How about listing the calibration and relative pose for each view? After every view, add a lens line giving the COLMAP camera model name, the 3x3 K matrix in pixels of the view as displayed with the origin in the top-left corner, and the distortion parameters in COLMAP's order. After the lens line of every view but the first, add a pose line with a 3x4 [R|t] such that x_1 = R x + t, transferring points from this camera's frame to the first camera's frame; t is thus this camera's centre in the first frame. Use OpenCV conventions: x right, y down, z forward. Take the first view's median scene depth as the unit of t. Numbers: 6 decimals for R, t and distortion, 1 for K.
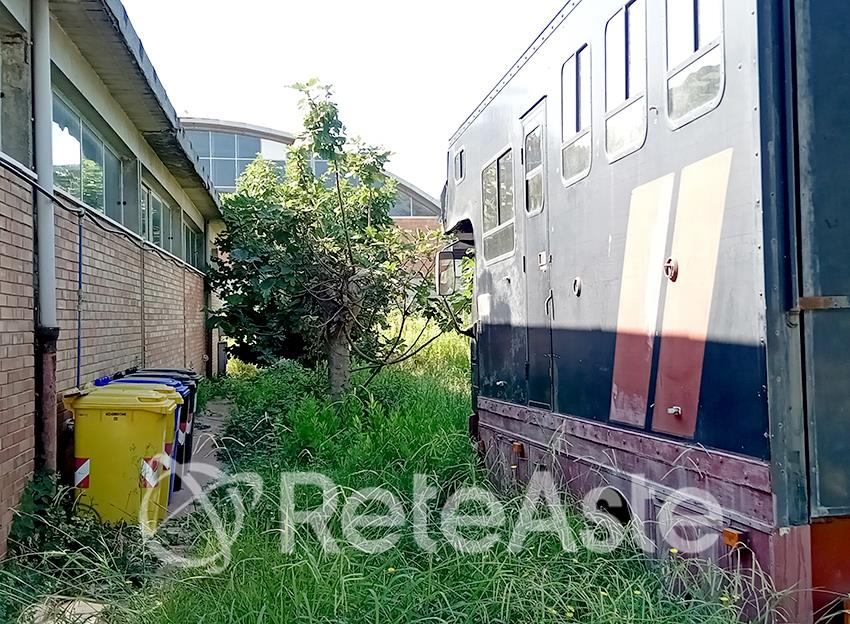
lens RADIAL K [[674.0, 0, 425.0], [0, 674.0, 312.0], [0, 0, 1]] dist [-0.000340, -0.000094]
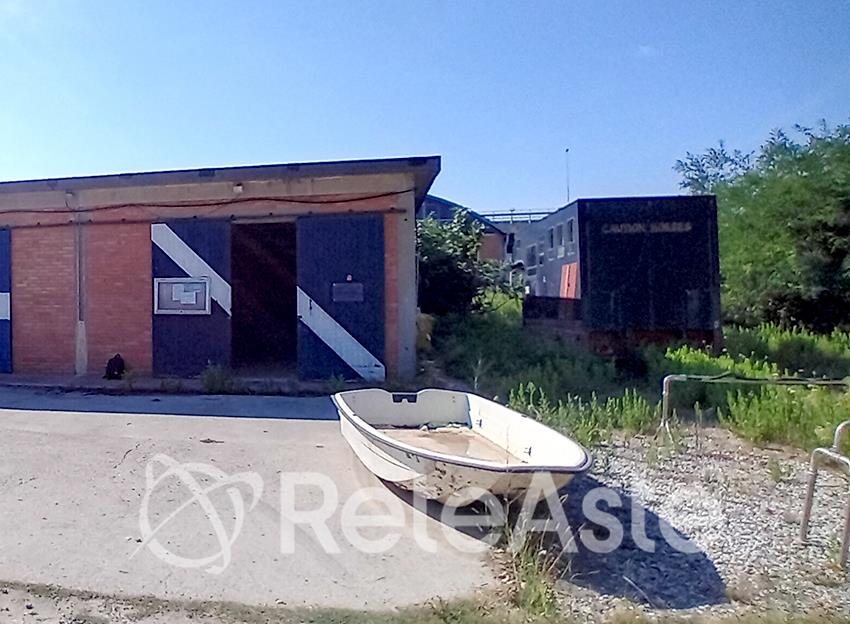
lens RADIAL K [[1109.9, 0, 425.0], [0, 1109.9, 312.0], [0, 0, 1]] dist [-0.351588, 0.029144]
pose [[0.999933, 0.007253, 0.009021, -0.611080], [-0.007498, 0.999596, 0.027423, -0.063916], [-0.008818, -0.027488, 0.999583, -5.829906]]
